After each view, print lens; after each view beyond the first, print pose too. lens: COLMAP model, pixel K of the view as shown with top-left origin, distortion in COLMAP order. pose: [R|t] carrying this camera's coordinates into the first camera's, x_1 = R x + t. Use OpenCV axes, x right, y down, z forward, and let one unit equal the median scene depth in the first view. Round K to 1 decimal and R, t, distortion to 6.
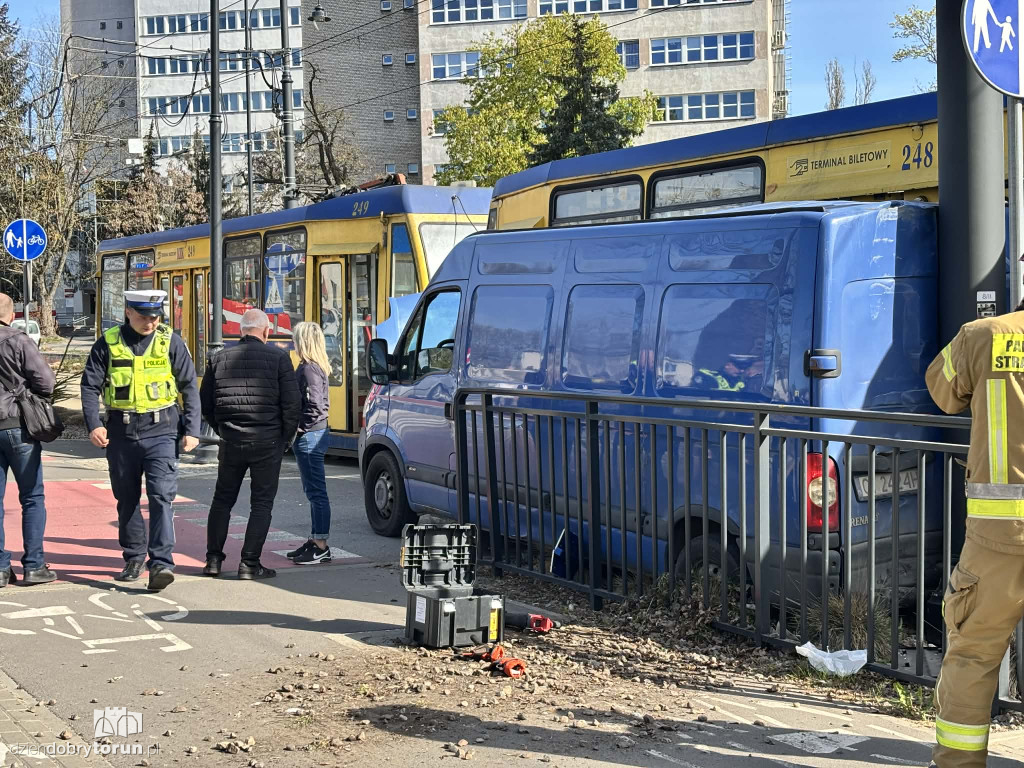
lens RADIAL K [[1521.1, 0, 501.4], [0, 1521.1, 366.3], [0, 0, 1]] dist [0.248493, -0.932239]
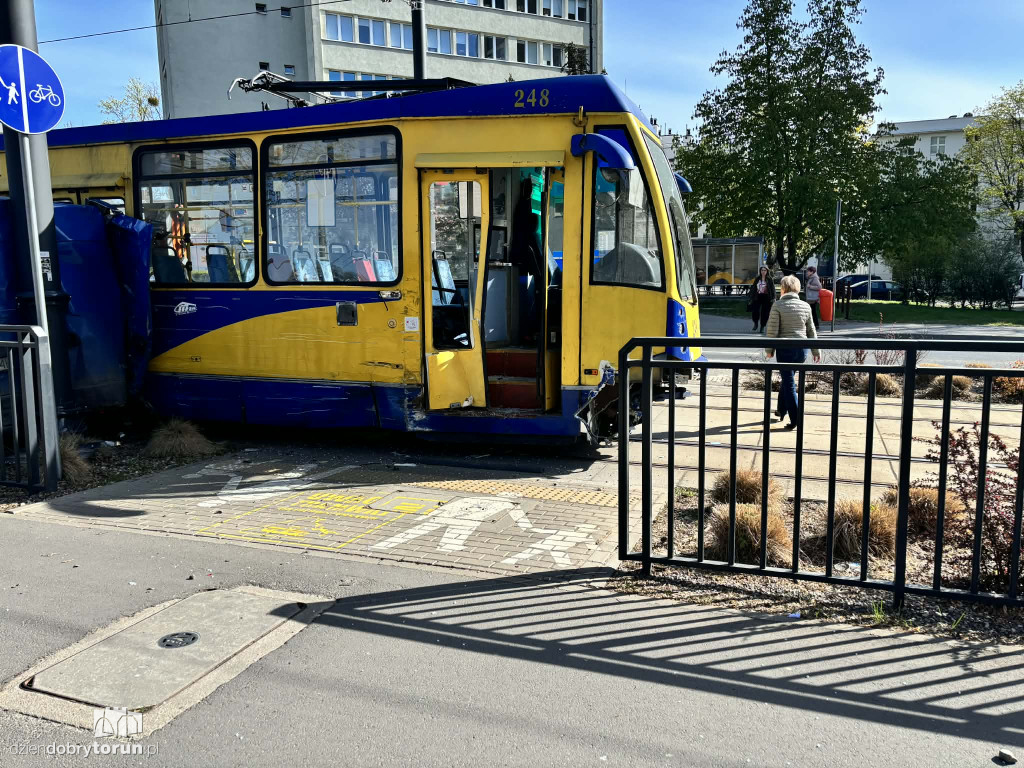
lens RADIAL K [[767.0, 0, 507.7], [0, 767.0, 382.1], [0, 0, 1]] dist [0.070507, -0.073602]
pose [[0.763684, -0.081197, 0.640464, 0.090491], [0.013413, 0.993841, 0.110003, 0.004793], [-0.645451, -0.075417, 0.760069, -0.003380]]
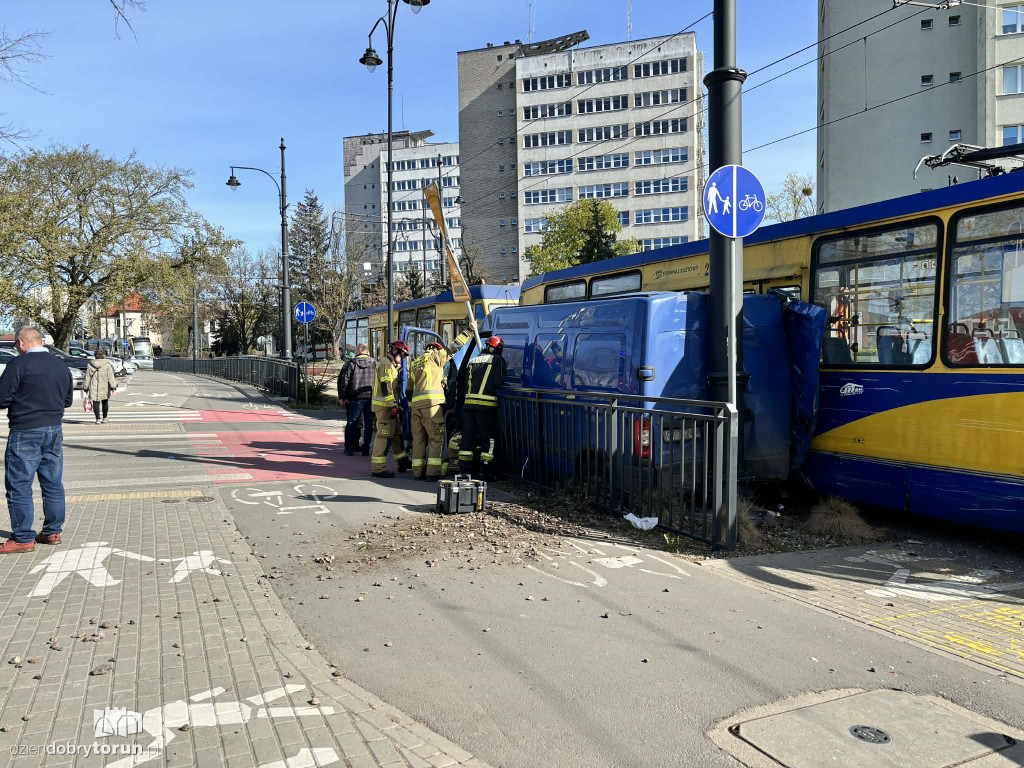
lens RADIAL K [[767.6, 0, 522.4], [0, 767.6, 386.8], [0, 0, 1]] dist [0.049642, -0.046812]
pose [[0.998326, 0.004942, -0.057629, 0.066611], [-0.004143, 0.999894, 0.013975, 0.001208], [0.057692, -0.013713, 0.998240, 0.000820]]
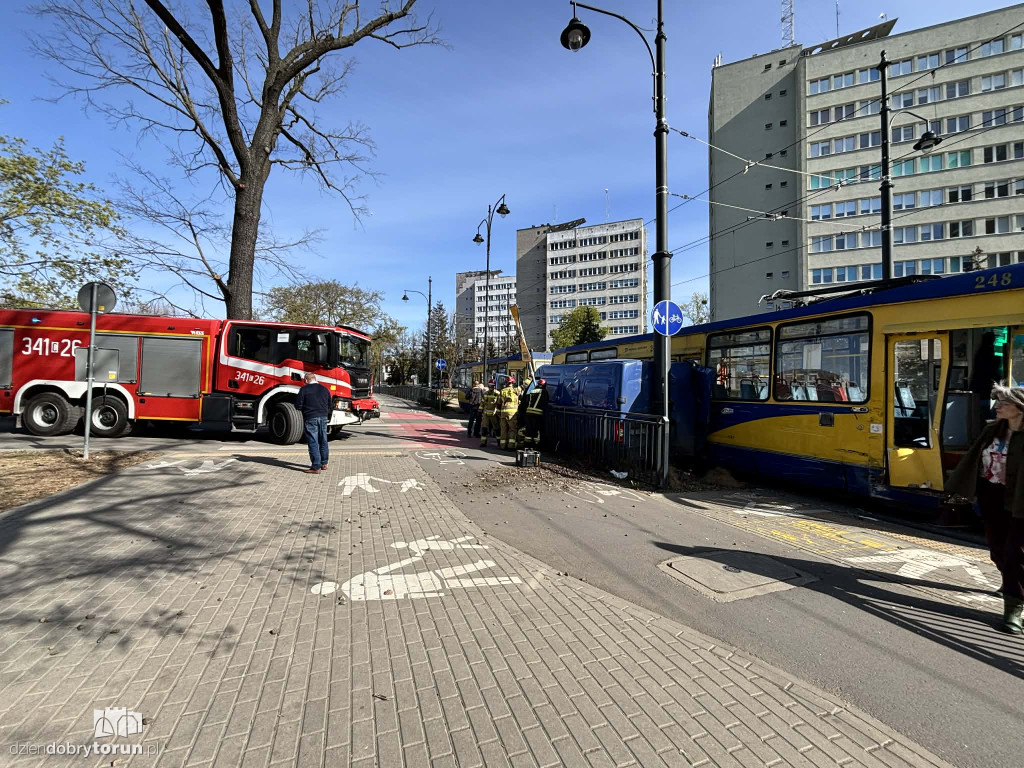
lens RADIAL K [[412.9, 0, 512.0], [0, 412.9, 384.0], [0, 0, 1]] dist [-0.000299, 0.000257]
pose [[0.989976, 0.022278, -0.139465, 0.047215], [-0.027123, 0.999089, -0.032938, -0.001132], [0.138604, 0.036391, 0.989679, -0.061921]]
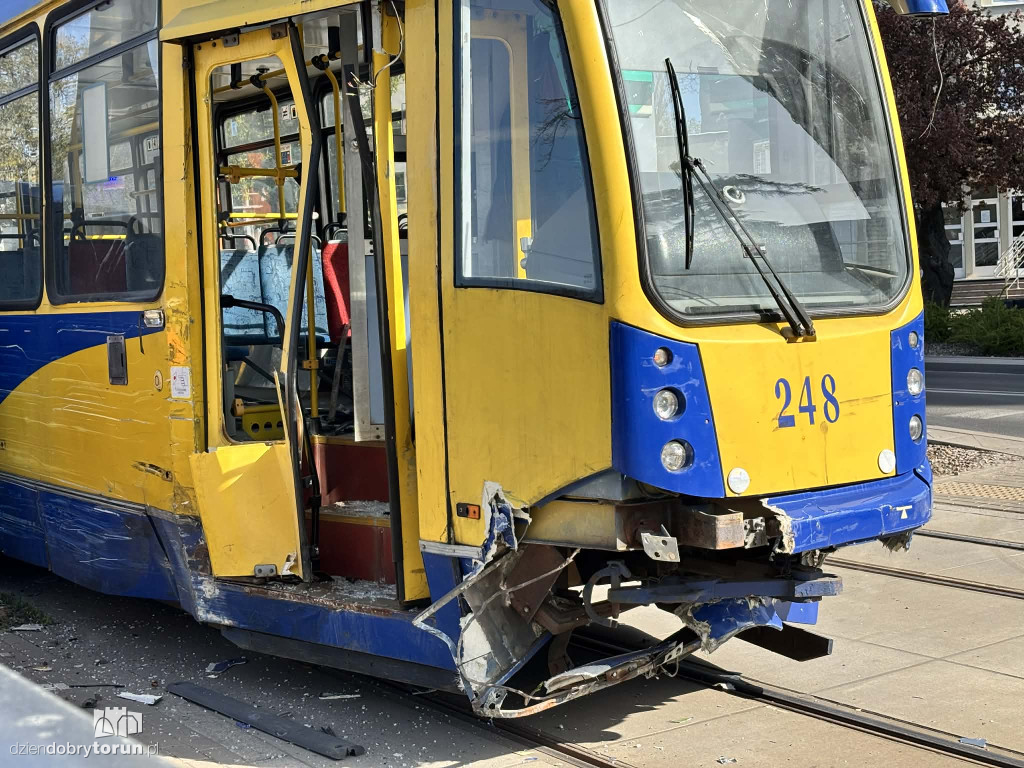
lens RADIAL K [[1577.9, 0, 511.9], [0, 1577.9, 414.4], [0, 0, 1]] dist [0.206781, -1.252090]
pose [[0.995655, -0.035506, 0.086079, 0.452776], [0.030889, 0.998042, 0.054383, 0.008557], [-0.087842, -0.051488, 0.994803, -0.056880]]
